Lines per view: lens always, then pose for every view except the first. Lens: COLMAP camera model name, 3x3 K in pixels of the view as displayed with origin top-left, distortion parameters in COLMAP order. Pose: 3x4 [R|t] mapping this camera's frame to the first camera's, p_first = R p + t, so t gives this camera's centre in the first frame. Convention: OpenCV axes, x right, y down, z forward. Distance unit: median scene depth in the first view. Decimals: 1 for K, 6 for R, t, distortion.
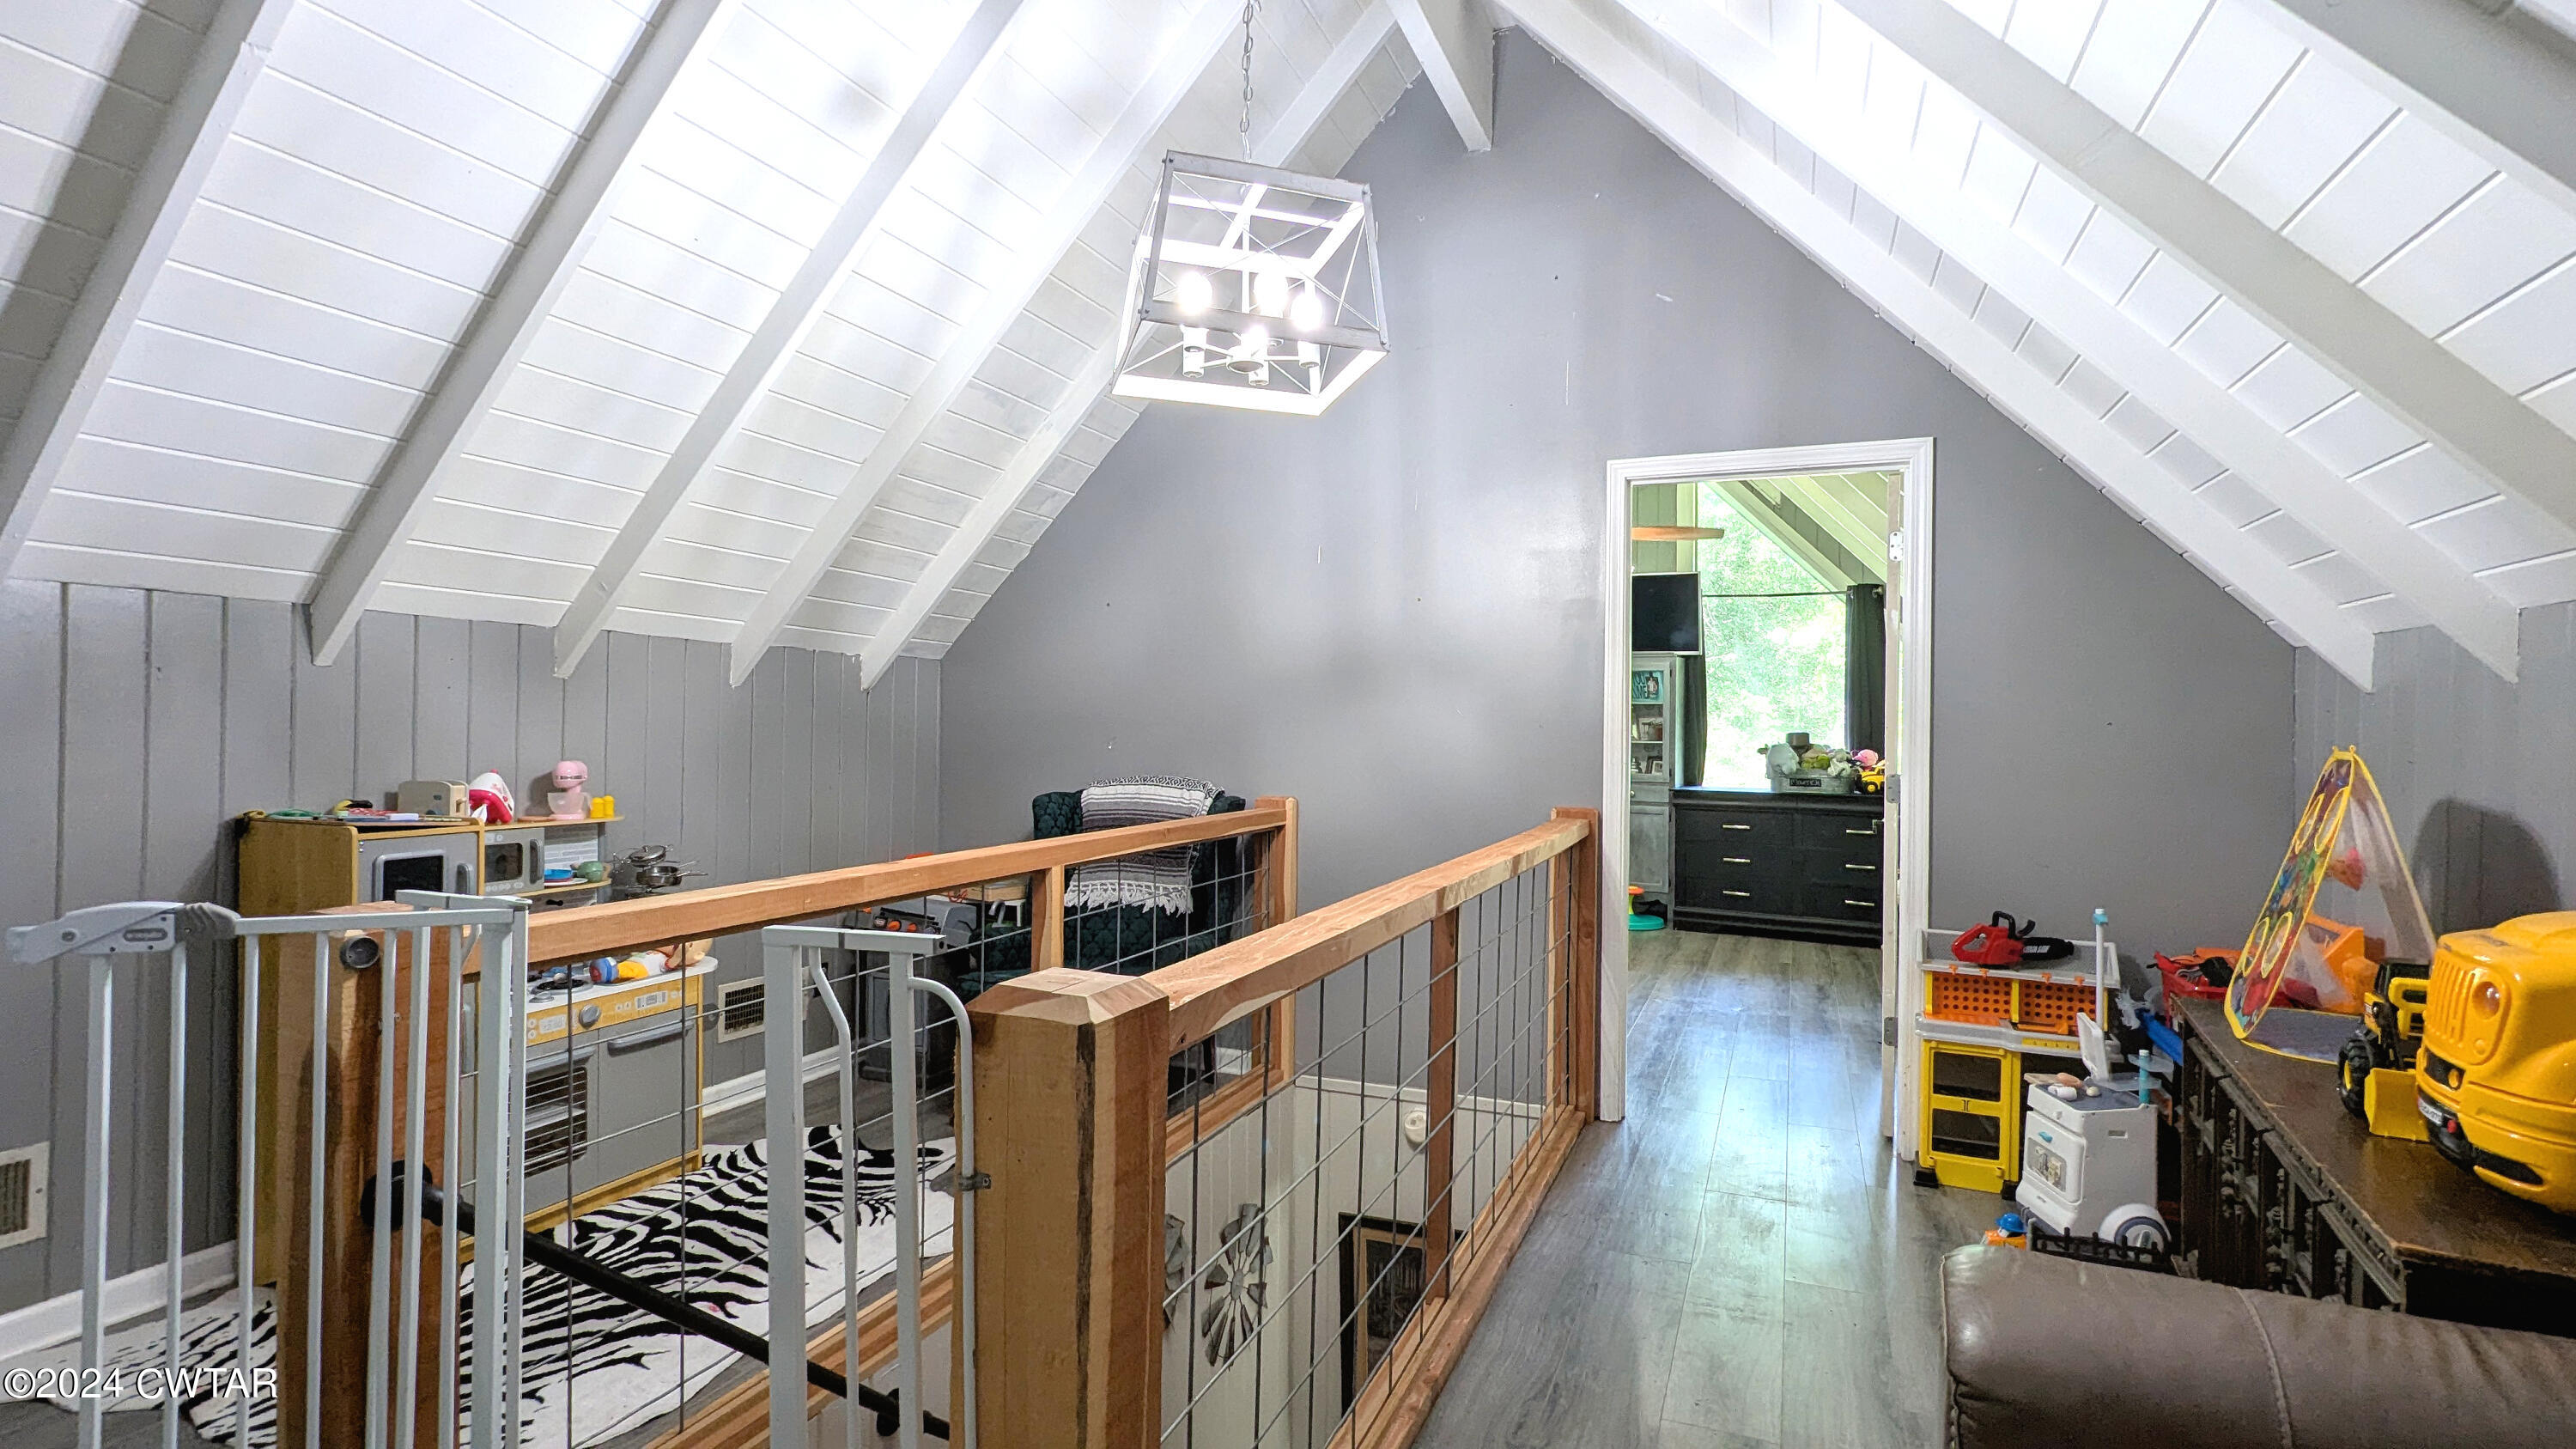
lens RADIAL K [[1212.7, 0, 1288.1], [0, 1212.7, 722.0], [0, 0, 1]] dist [-0.002641, 0.000707]
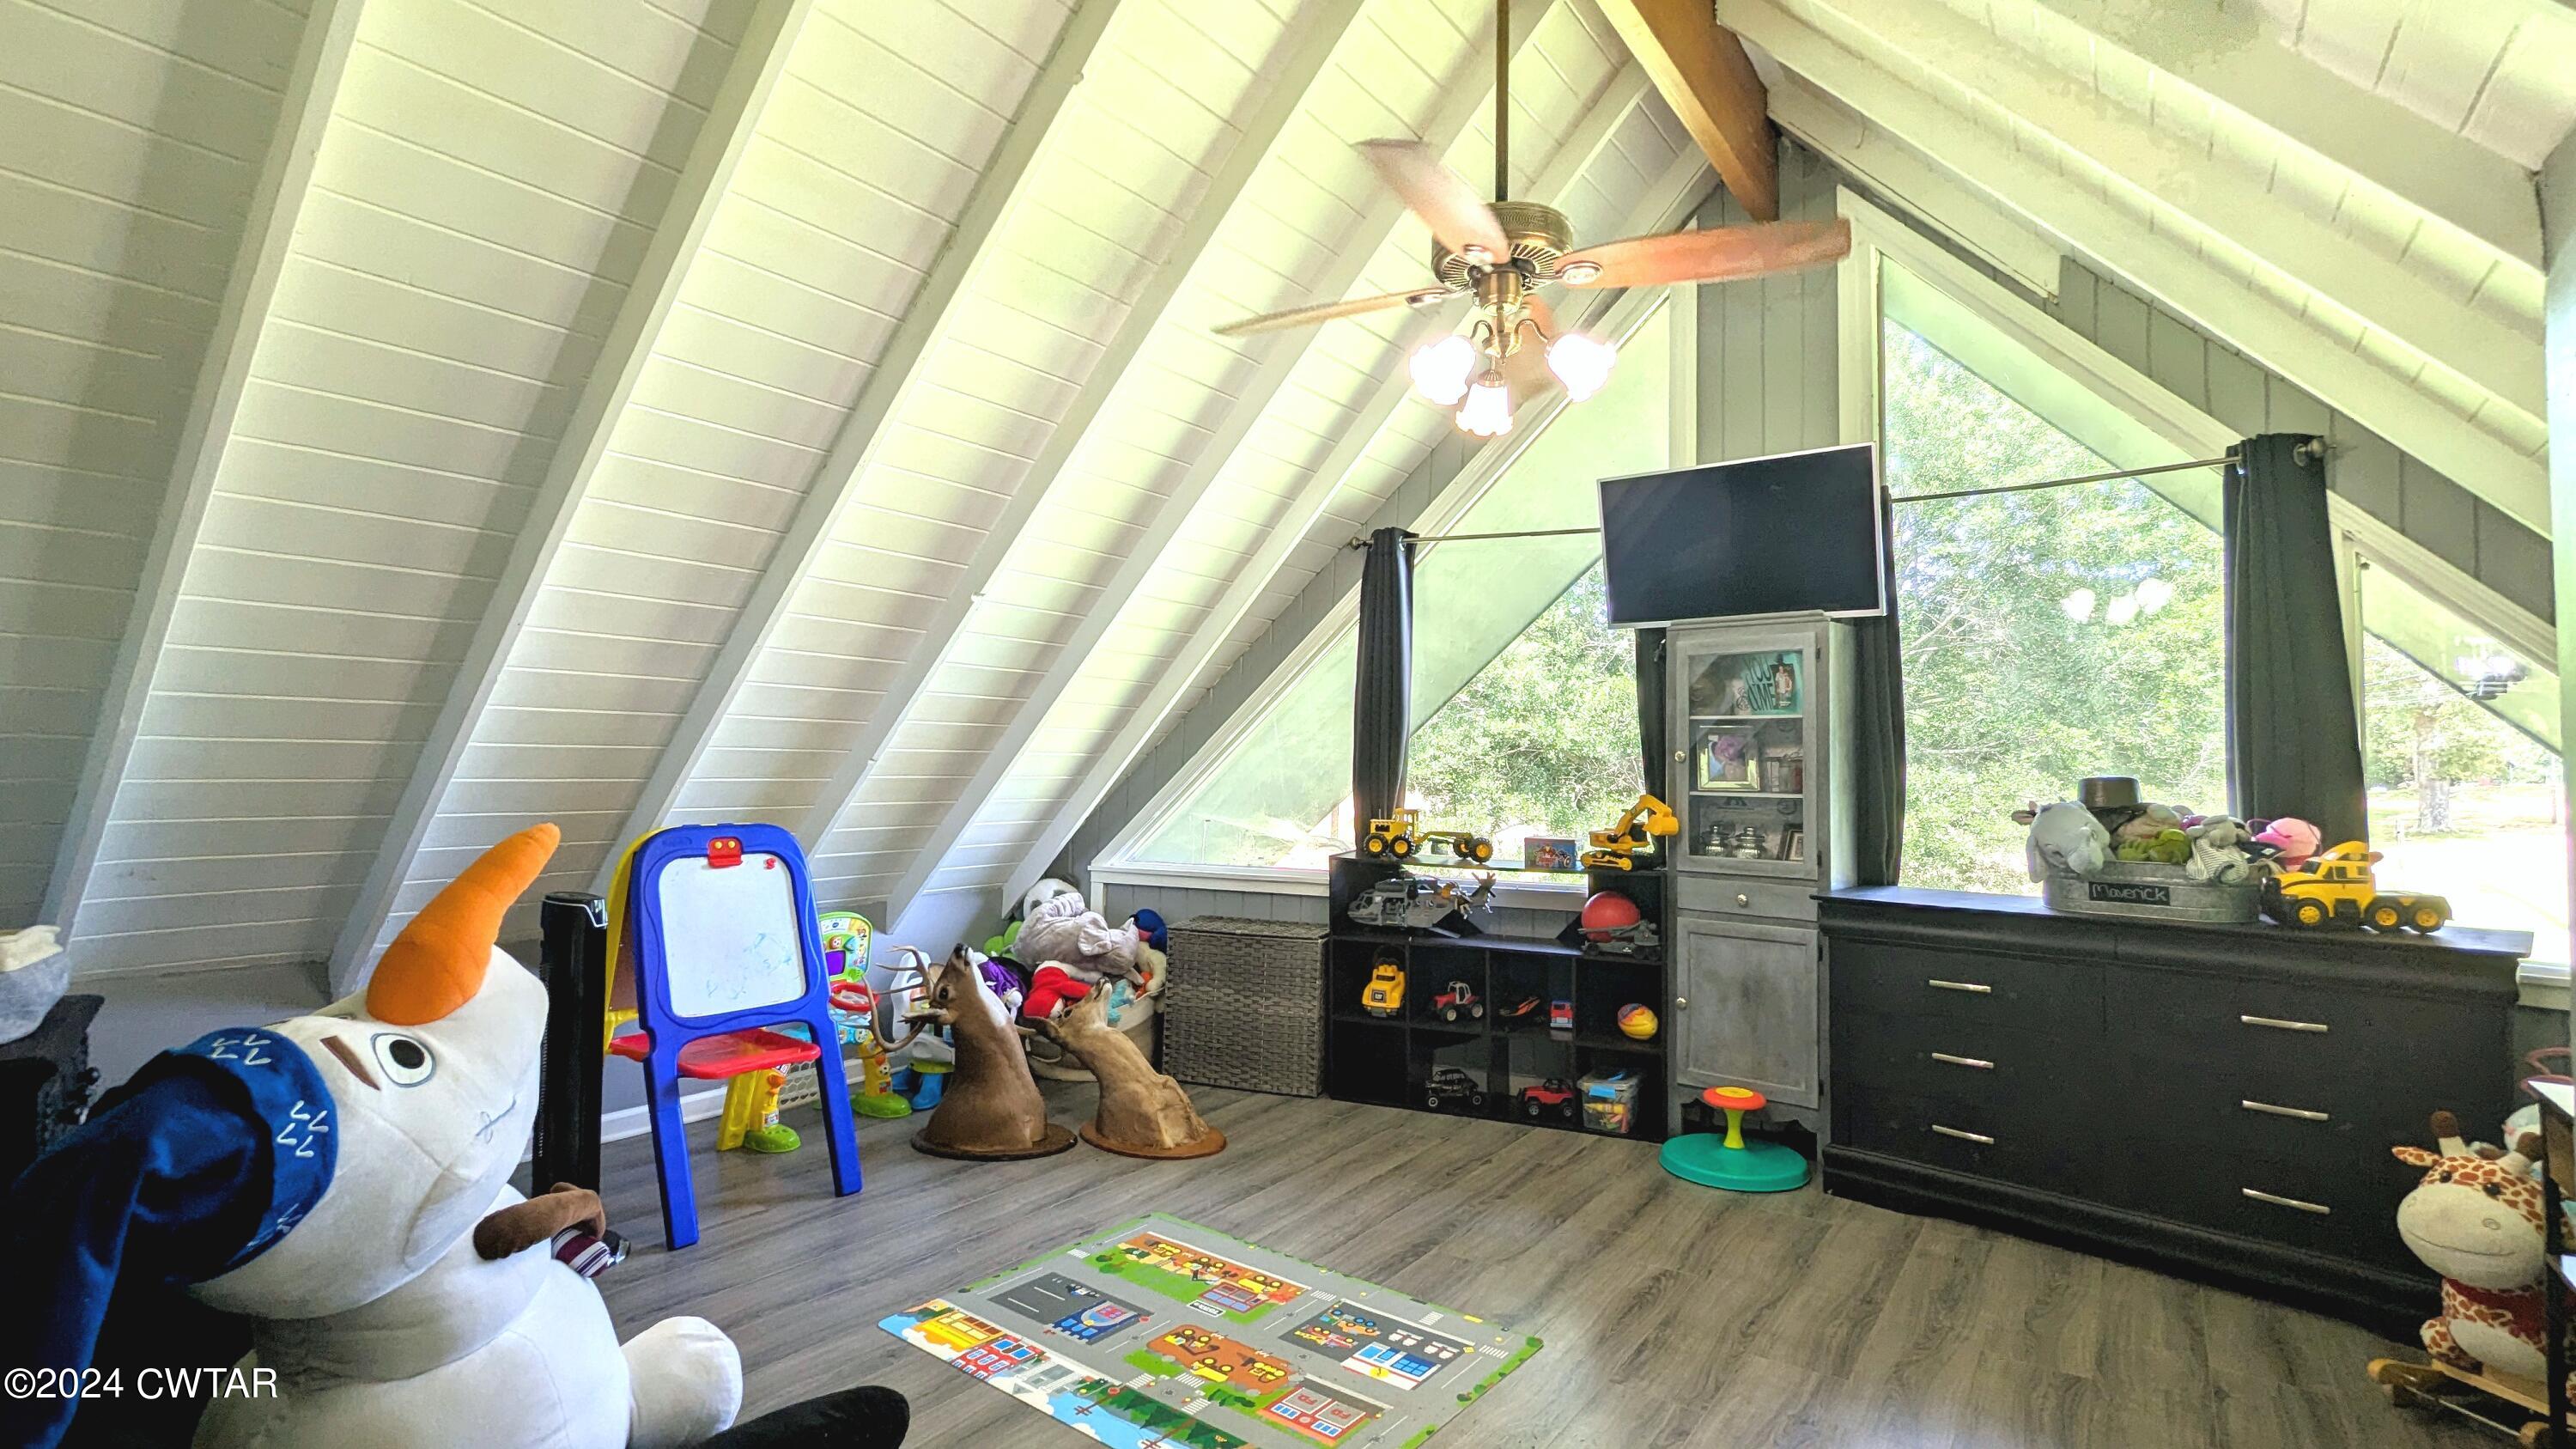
lens RADIAL K [[1212.7, 0, 1293.4], [0, 1212.7, 725.8], [0, 0, 1]] dist [-0.002641, 0.000707]
pose [[0.976237, -0.005243, -0.216642, 0.225836], [-0.002268, 0.999405, -0.034405, 0.005695], [0.216694, 0.034079, 0.975645, 0.503084]]
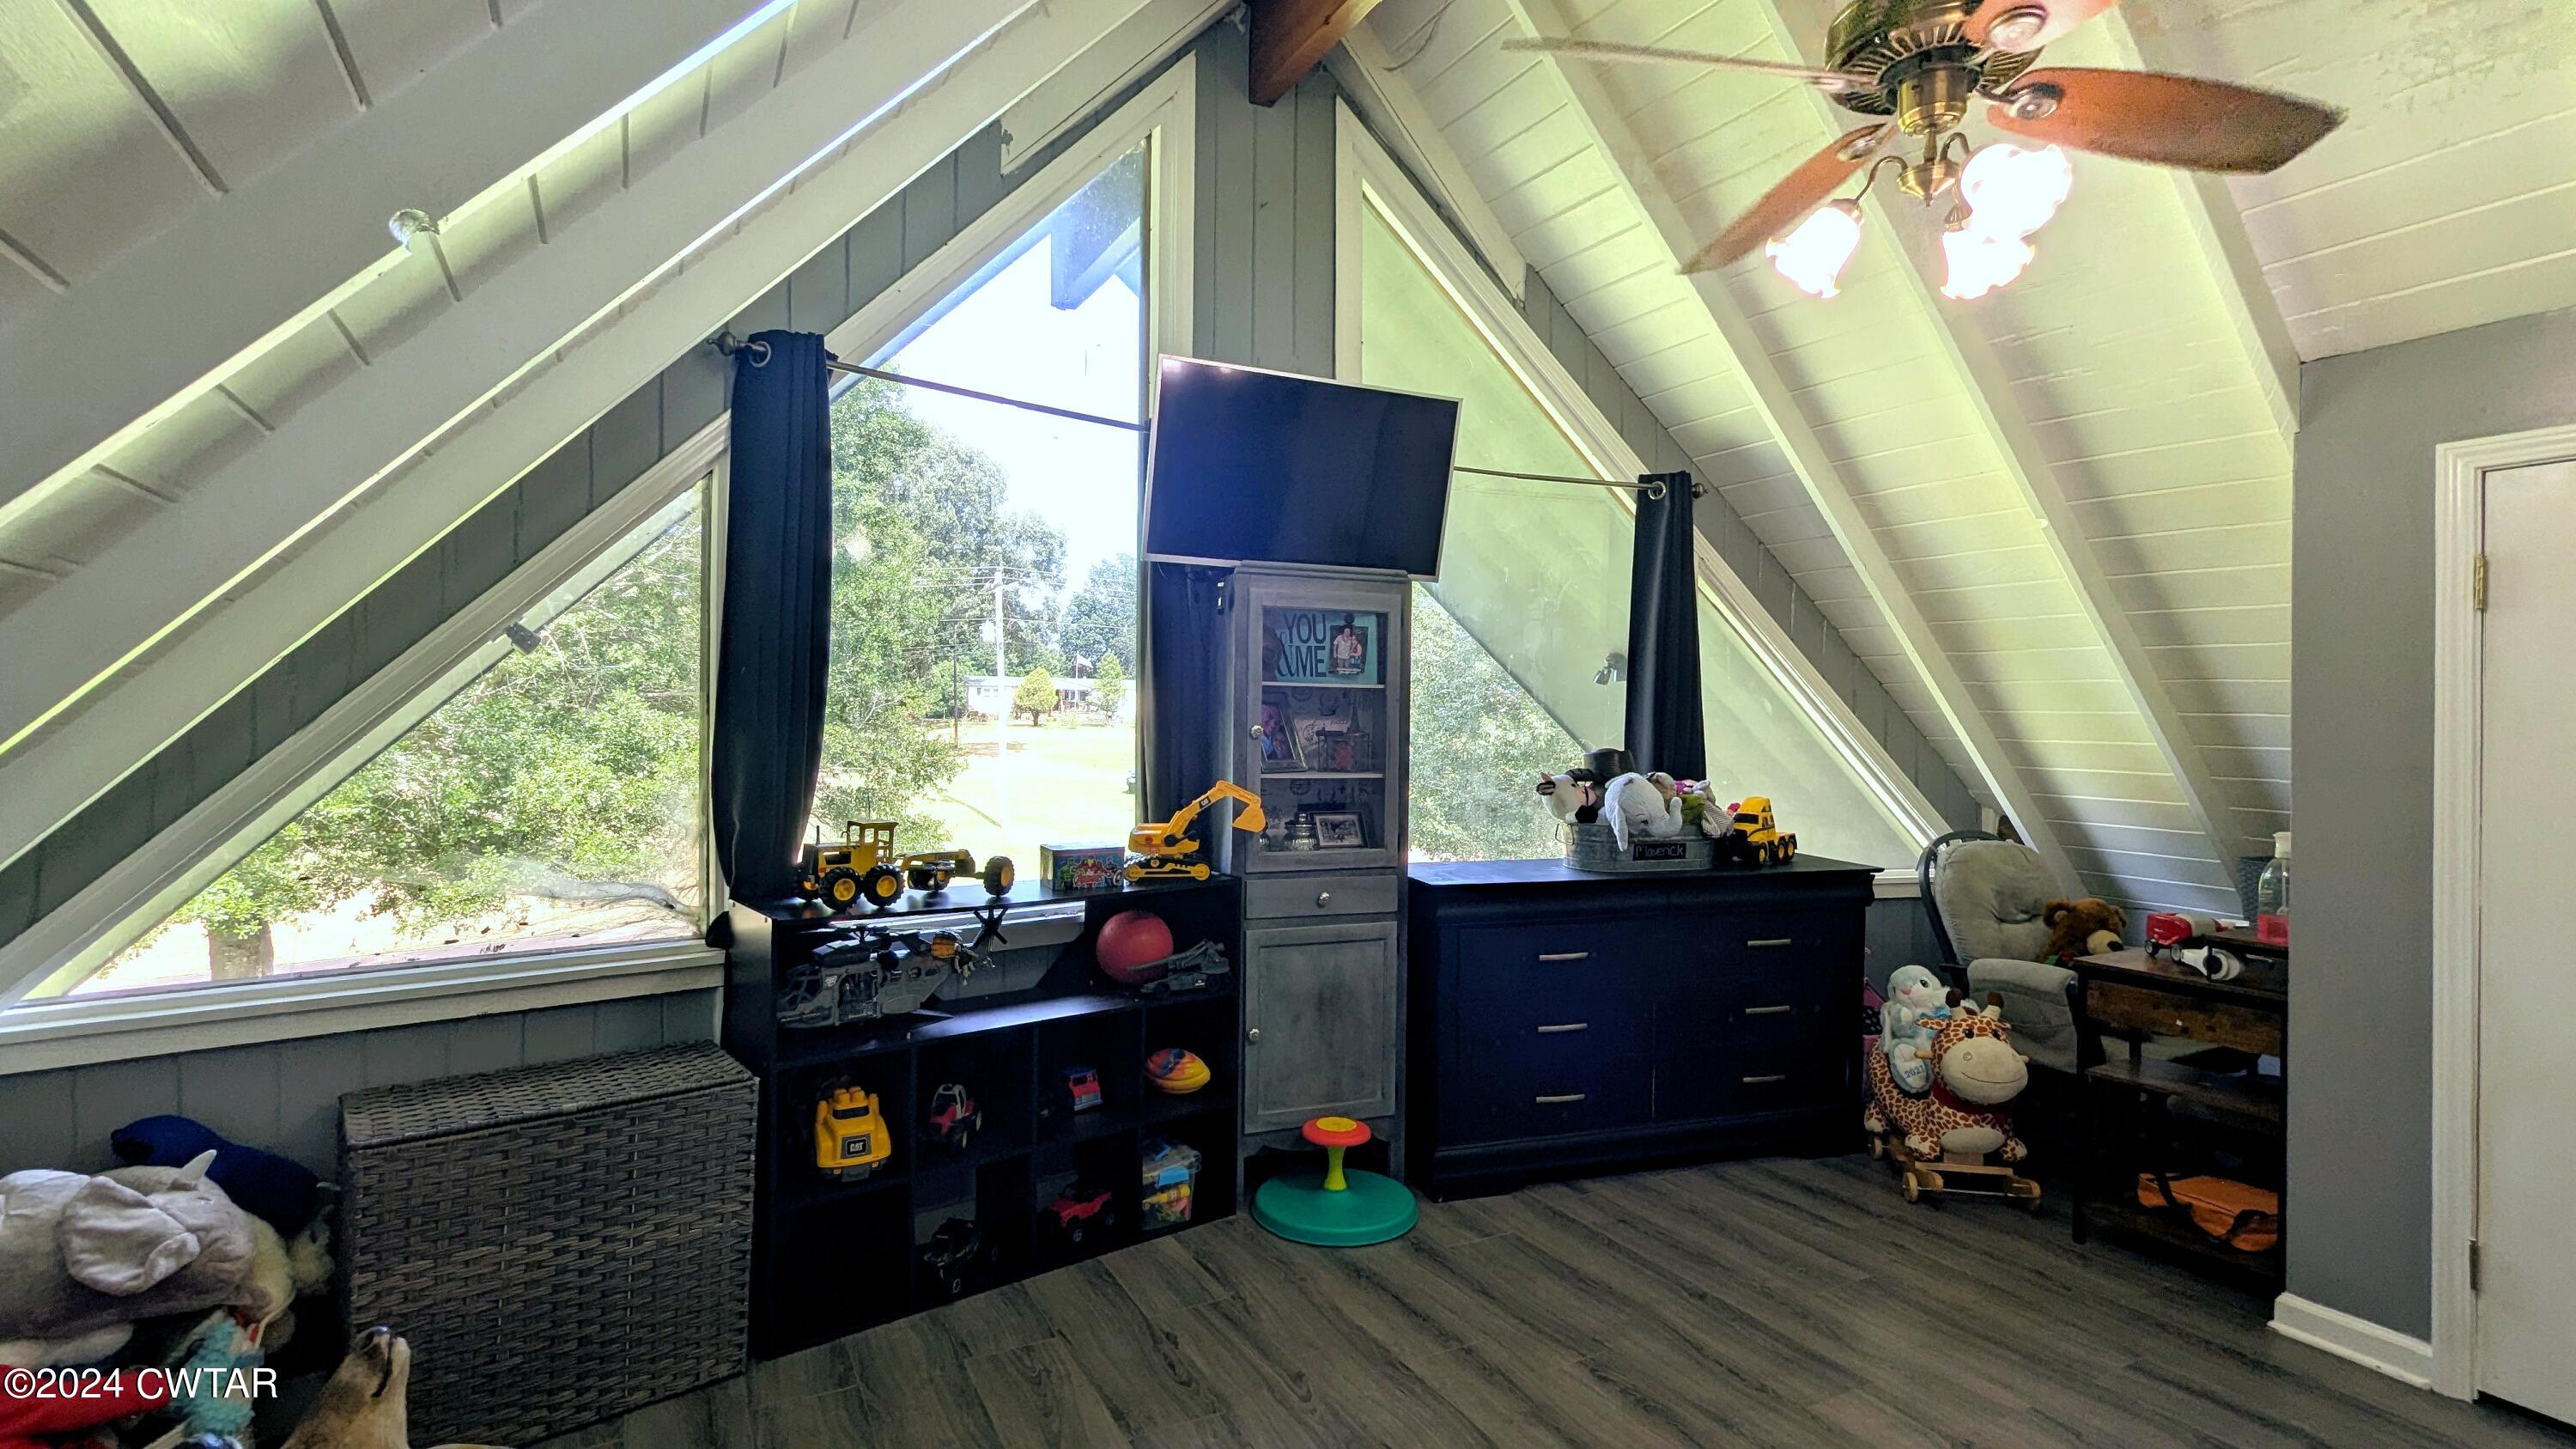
lens RADIAL K [[1212.7, 0, 1287.5], [0, 1212.7, 730.1], [0, 0, 1]] dist [-0.002641, 0.000707]
pose [[0.629409, -0.009579, 0.777015, -0.056311], [-0.005604, 0.999842, 0.016866, -0.007600], [-0.777054, -0.014970, 0.629256, 0.790334]]
